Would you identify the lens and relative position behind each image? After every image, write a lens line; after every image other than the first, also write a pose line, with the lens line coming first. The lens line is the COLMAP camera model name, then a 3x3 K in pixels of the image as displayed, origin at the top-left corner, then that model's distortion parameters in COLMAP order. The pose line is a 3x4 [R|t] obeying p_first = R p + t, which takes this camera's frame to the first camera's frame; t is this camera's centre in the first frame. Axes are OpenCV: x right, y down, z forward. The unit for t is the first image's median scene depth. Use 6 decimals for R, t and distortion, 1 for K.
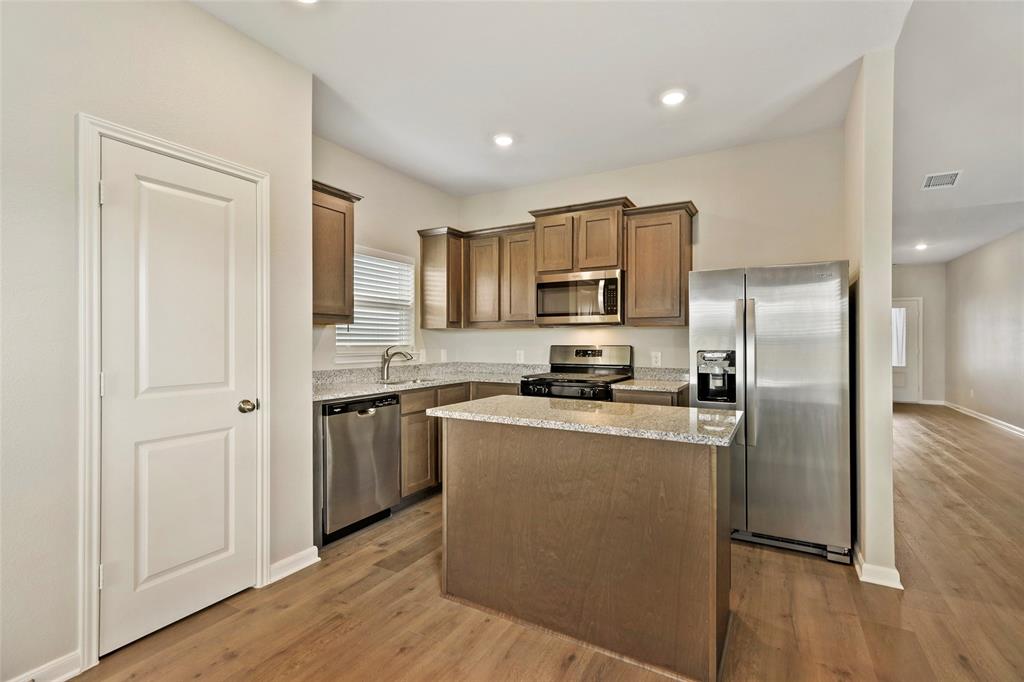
lens RADIAL K [[462.6, 0, 521.2], [0, 462.6, 337.0], [0, 0, 1]] dist [-0.002214, 0.001298]
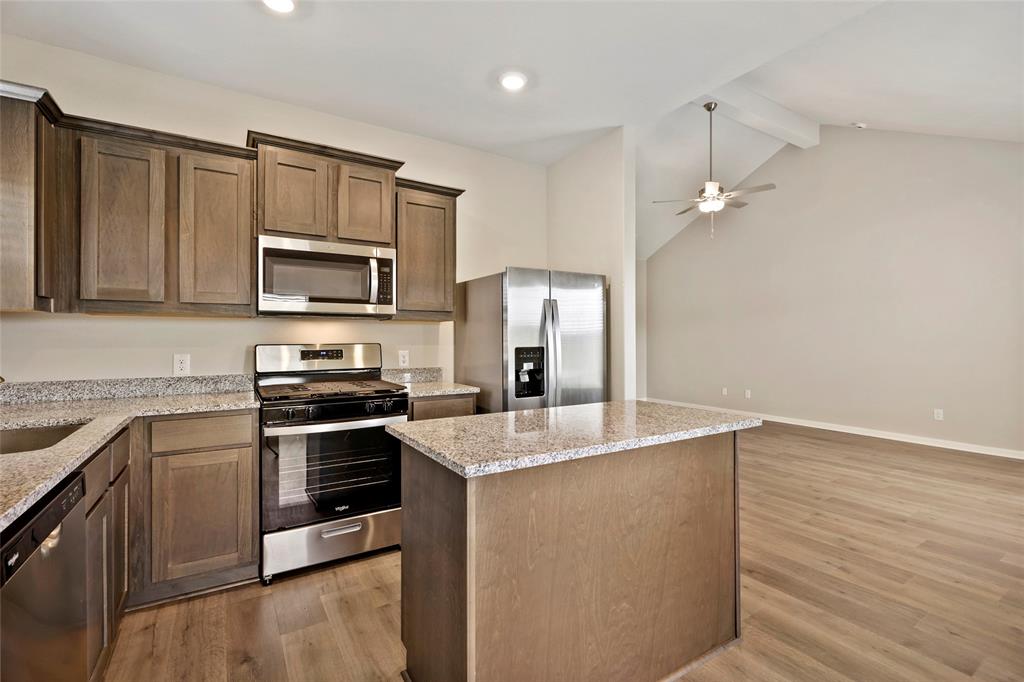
lens RADIAL K [[462.6, 0, 505.5], [0, 462.6, 338.1], [0, 0, 1]] dist [-0.002214, 0.001298]
pose [[0.487229, -0.002911, 0.873269, -0.406521], [-0.003993, 0.999977, 0.005561, 0.004013], [-0.873265, -0.006196, 0.487206, 0.445796]]
